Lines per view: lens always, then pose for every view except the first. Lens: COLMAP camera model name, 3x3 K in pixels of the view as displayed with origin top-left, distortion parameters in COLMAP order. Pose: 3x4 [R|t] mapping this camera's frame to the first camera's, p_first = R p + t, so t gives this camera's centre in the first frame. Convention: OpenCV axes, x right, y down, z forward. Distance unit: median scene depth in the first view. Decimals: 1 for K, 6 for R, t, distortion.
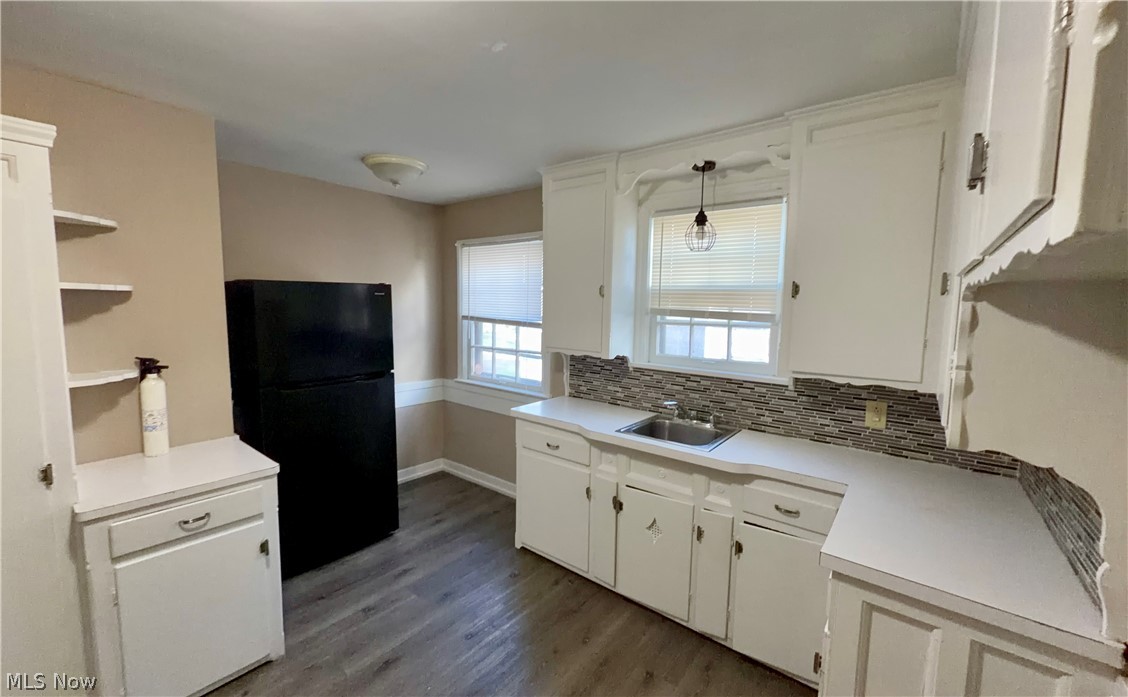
lens RADIAL K [[446.8, 0, 564.0], [0, 446.8, 348.5], [0, 0, 1]] dist [0.000249, 0.000469]
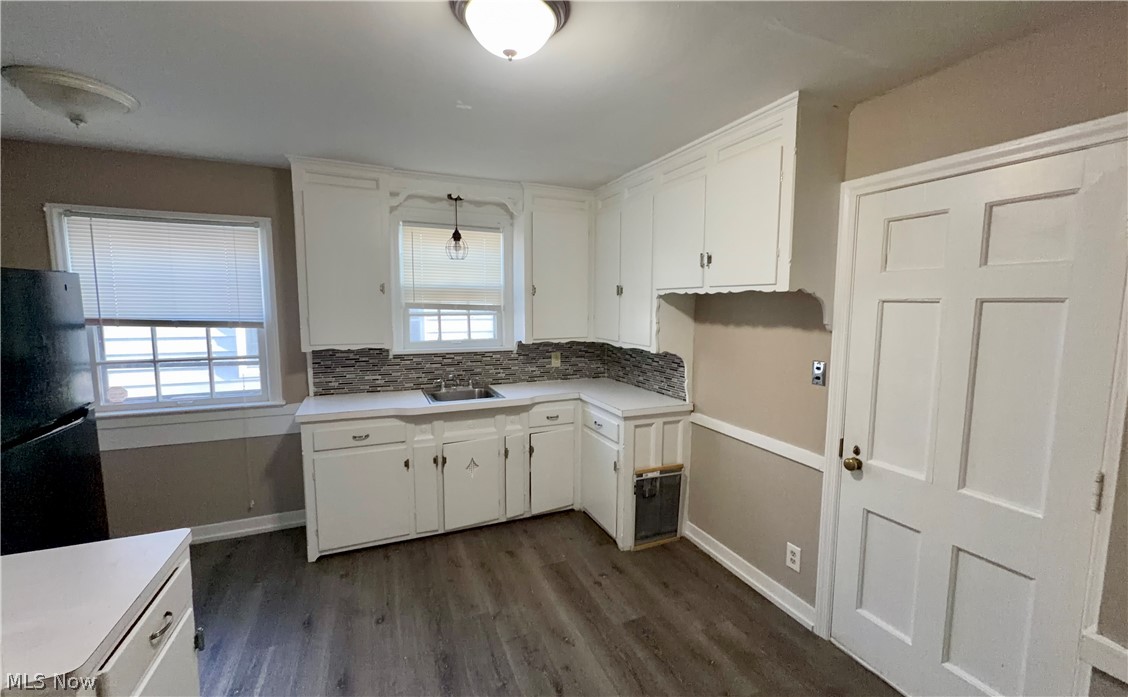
lens RADIAL K [[446.8, 0, 564.0], [0, 446.8, 348.5], [0, 0, 1]] dist [0.000249, 0.000469]
pose [[0.476885, -0.107451, 0.872373, -0.706089], [0.089610, 0.993272, 0.073357, -0.021138], [-0.874386, 0.043191, 0.483305, 0.075507]]
